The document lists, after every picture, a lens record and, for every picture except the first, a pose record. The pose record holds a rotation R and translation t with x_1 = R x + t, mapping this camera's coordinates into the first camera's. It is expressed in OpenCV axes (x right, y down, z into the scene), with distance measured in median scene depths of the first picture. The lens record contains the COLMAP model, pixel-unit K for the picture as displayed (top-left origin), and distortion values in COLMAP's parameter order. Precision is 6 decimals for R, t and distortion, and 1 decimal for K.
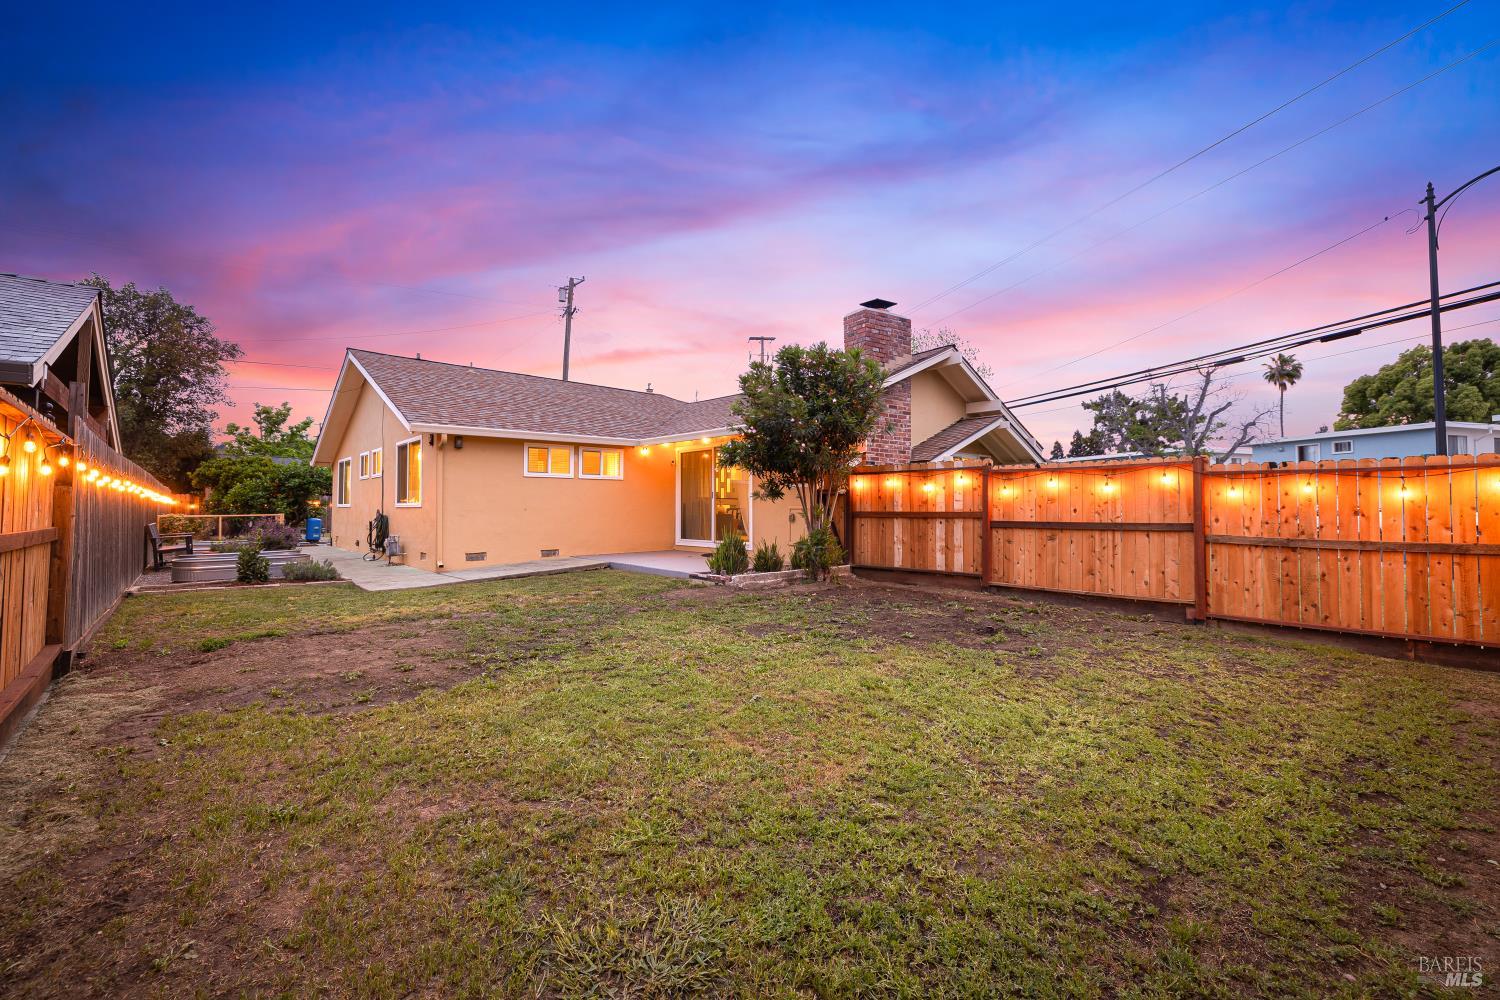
lens RADIAL K [[653.8, 0, 750.0], [0, 653.8, 500.0], [0, 0, 1]] dist [0.000692, 0.000242]
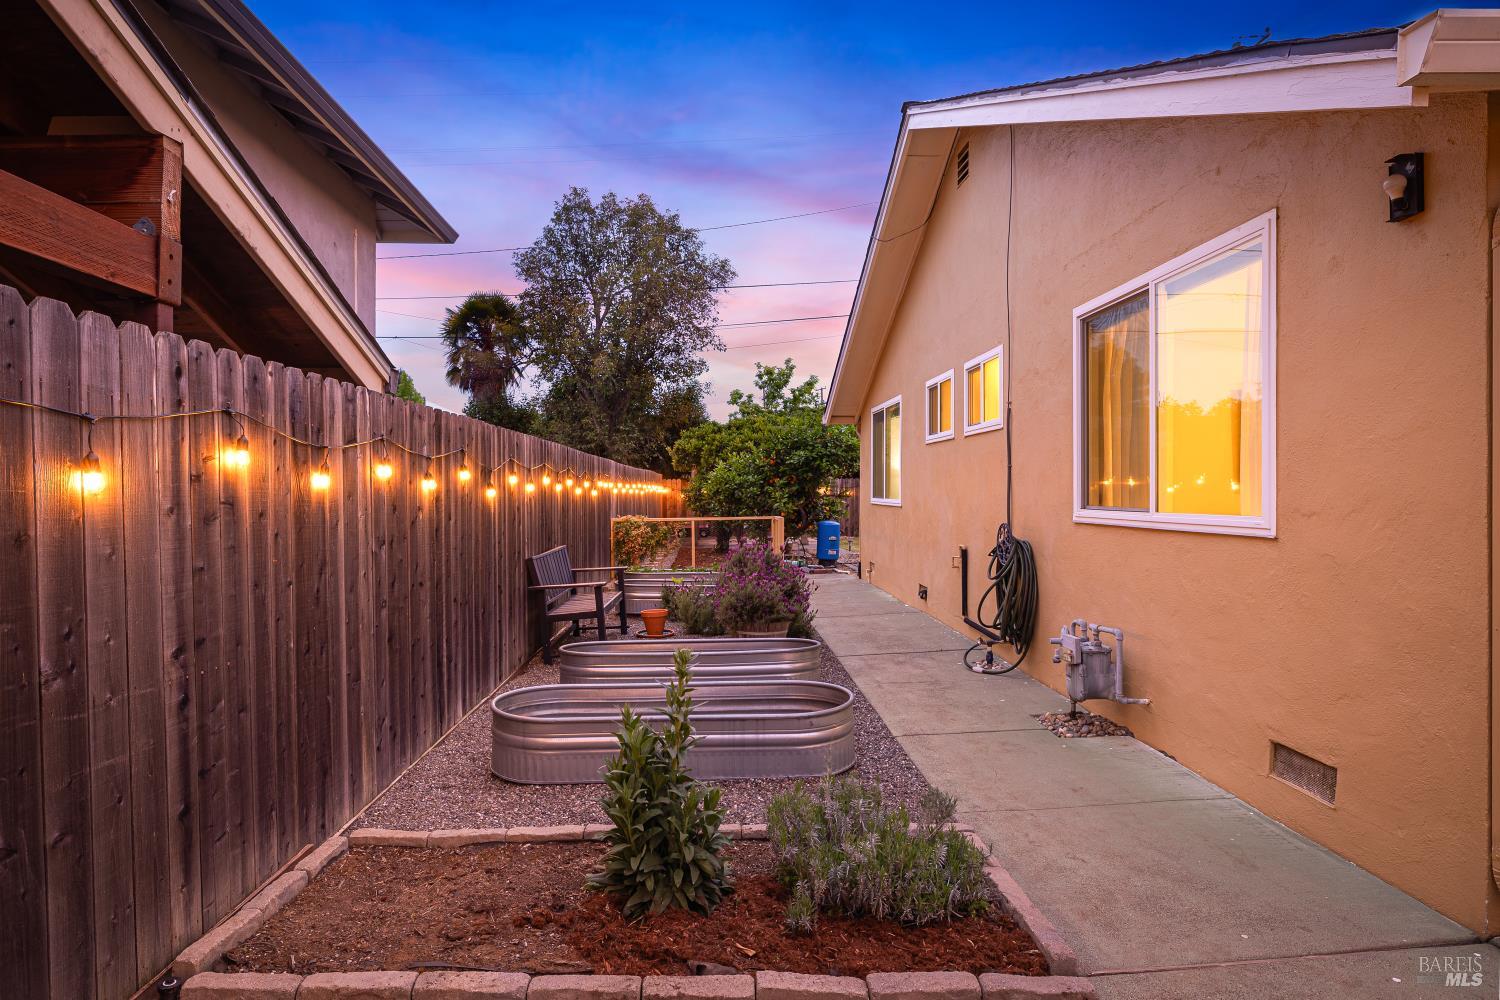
lens RADIAL K [[873.1, 0, 750.0], [0, 873.1, 500.0], [0, 0, 1]] dist [0.000790, 0.000037]
pose [[0.787601, -0.000566, -0.616185, -0.259096], [0.017555, 0.999614, 0.021521, -0.006700], [0.615935, -0.027767, 0.787307, 0.370712]]
